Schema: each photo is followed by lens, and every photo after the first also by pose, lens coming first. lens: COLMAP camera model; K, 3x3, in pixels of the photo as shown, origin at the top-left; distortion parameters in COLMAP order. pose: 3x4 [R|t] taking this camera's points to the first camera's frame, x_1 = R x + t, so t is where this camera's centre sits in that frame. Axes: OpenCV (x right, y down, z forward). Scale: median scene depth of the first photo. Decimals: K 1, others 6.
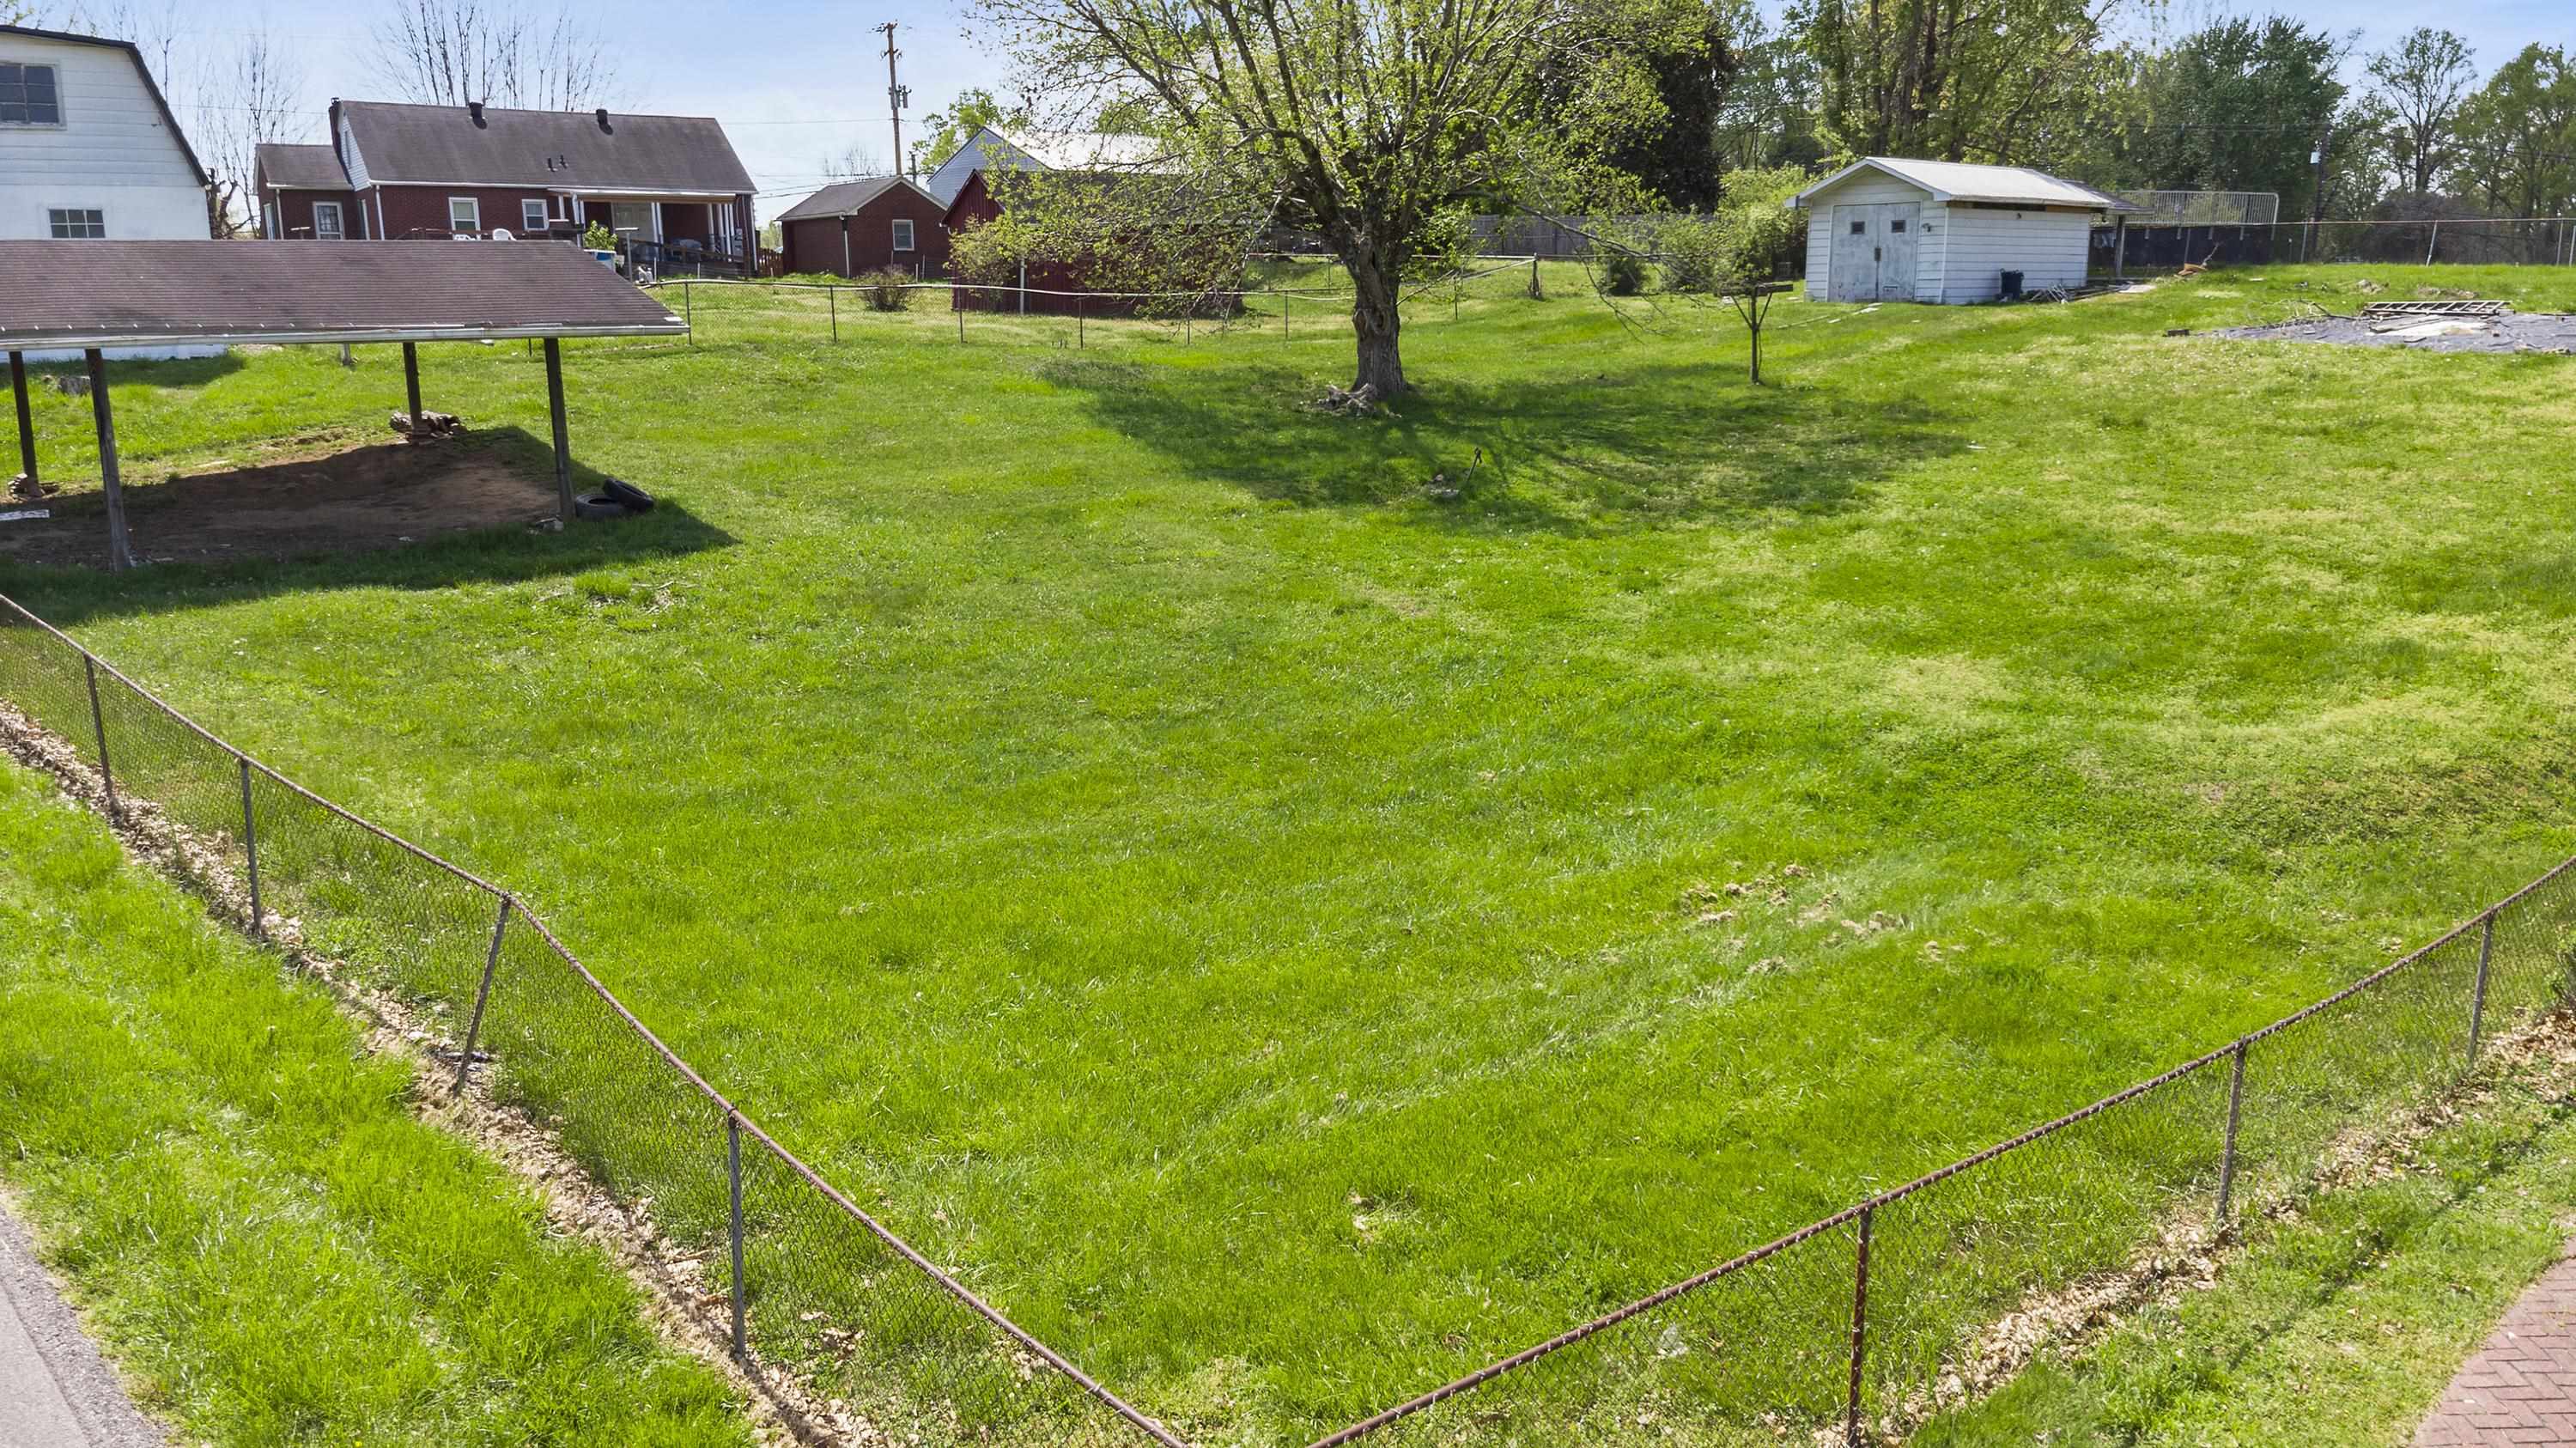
lens RADIAL K [[1892.2, 0, 1288.0], [0, 1892.2, 724.0], [0, 0, 1]] dist [0.055775, -0.083059]
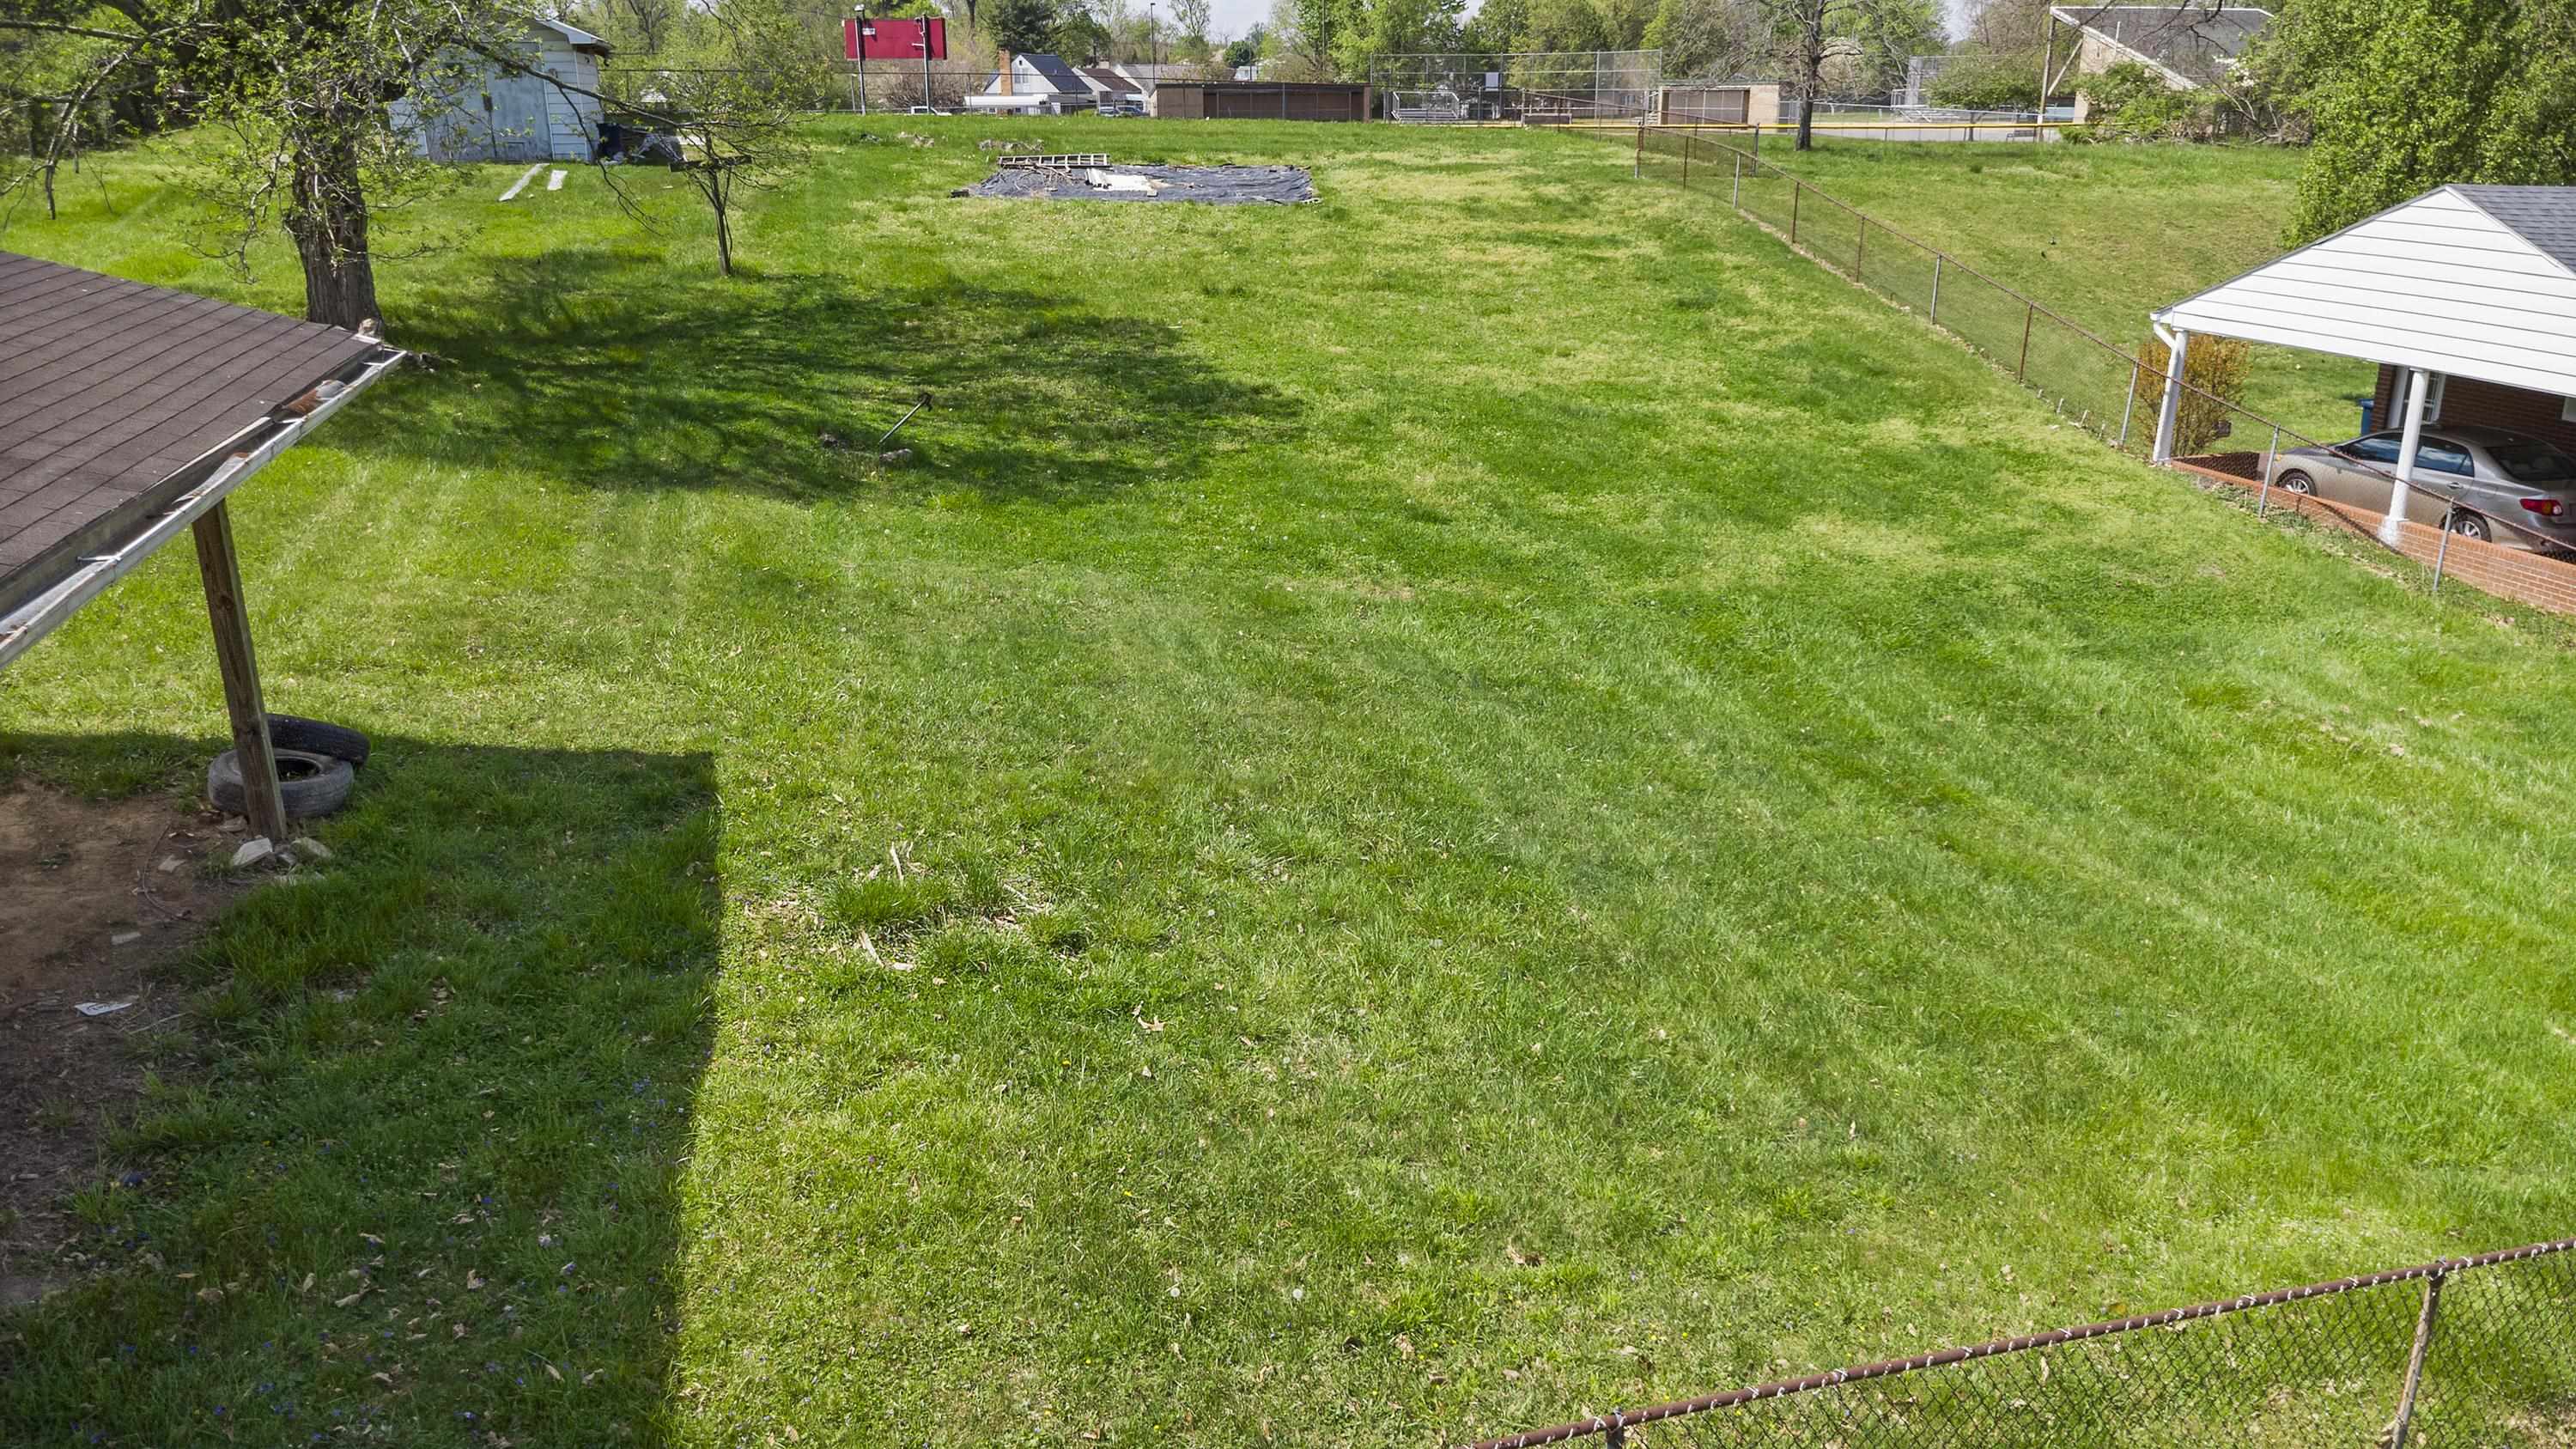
lens RADIAL K [[1894.0, 0, 1288.0], [0, 1894.0, 724.5], [0, 0, 1]] dist [-0.003639, 0.050632]
pose [[0.446724, -0.279244, 0.849977, -0.698453], [0.197820, 0.957358, 0.210554, -0.193206], [-0.872528, 0.074083, 0.482915, 0.649114]]
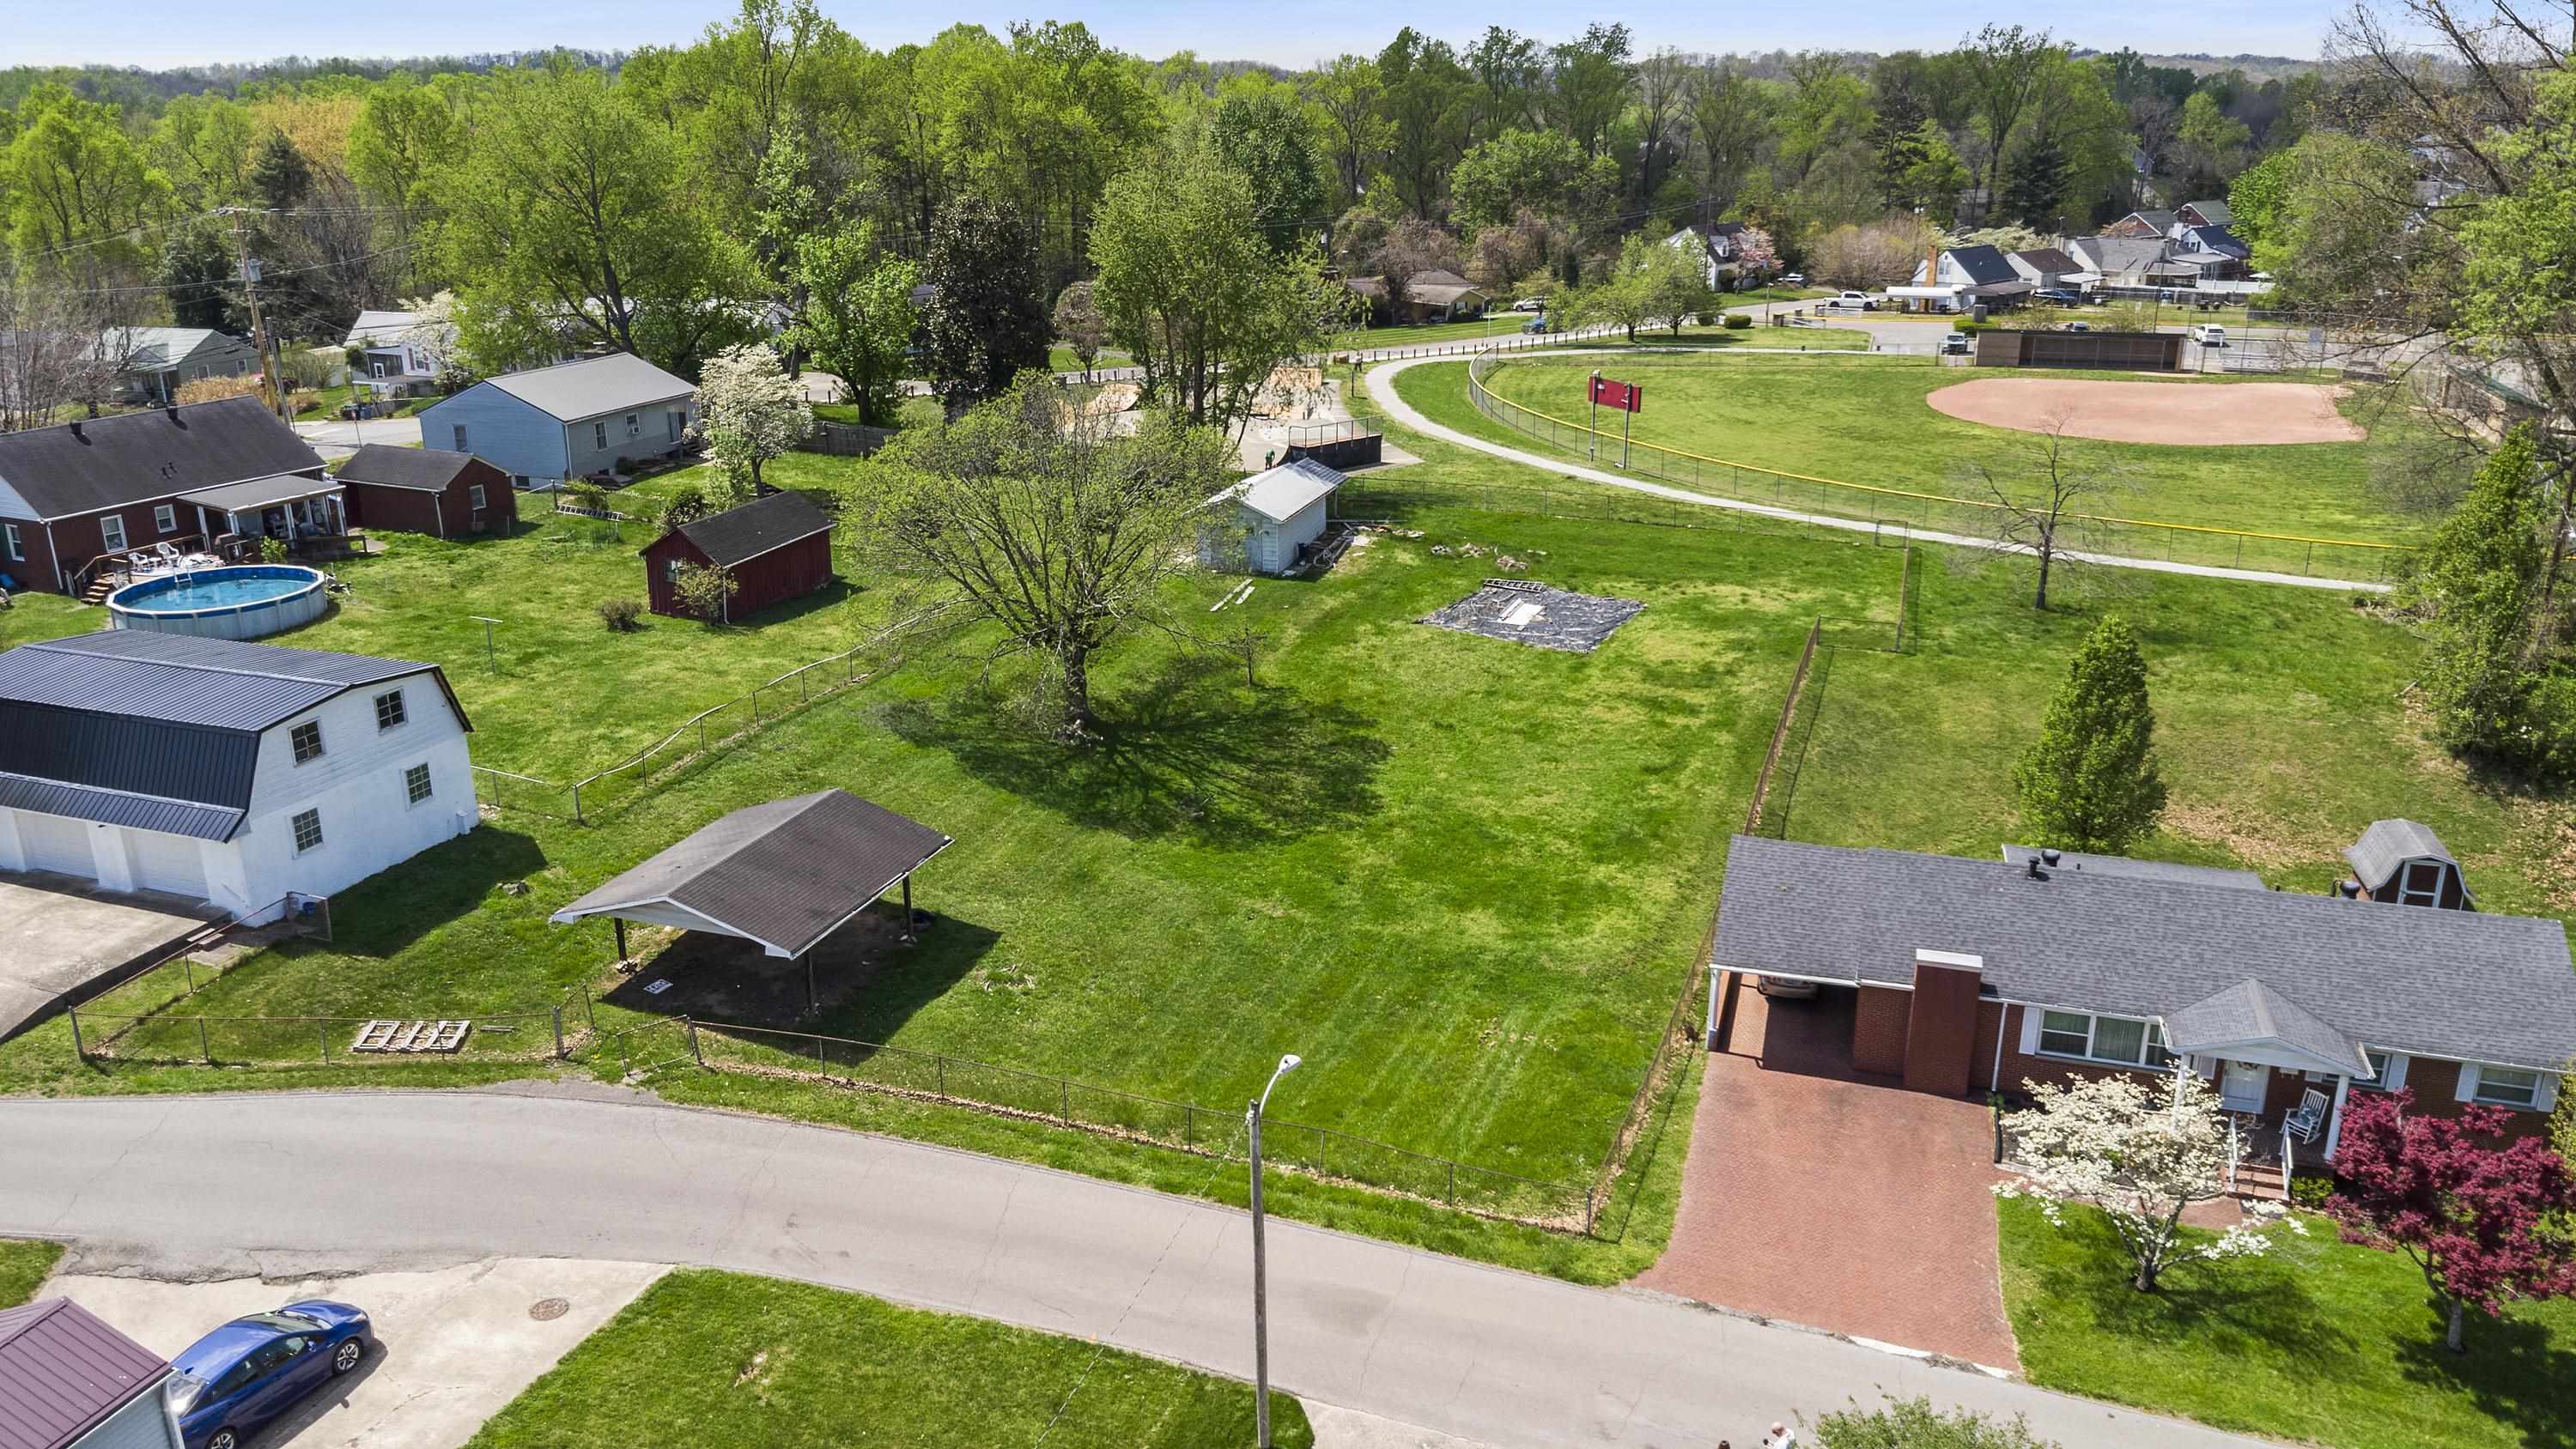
lens RADIAL K [[1873.8, 0, 1288.0], [0, 1873.8, 724.5], [0, 0, 1]] dist [-0.002128, 0.044863]
pose [[0.867210, -0.154490, 0.473371, -1.091301], [0.107988, 0.986378, 0.124083, -0.628262], [-0.486092, -0.056488, 0.872080, -1.213226]]
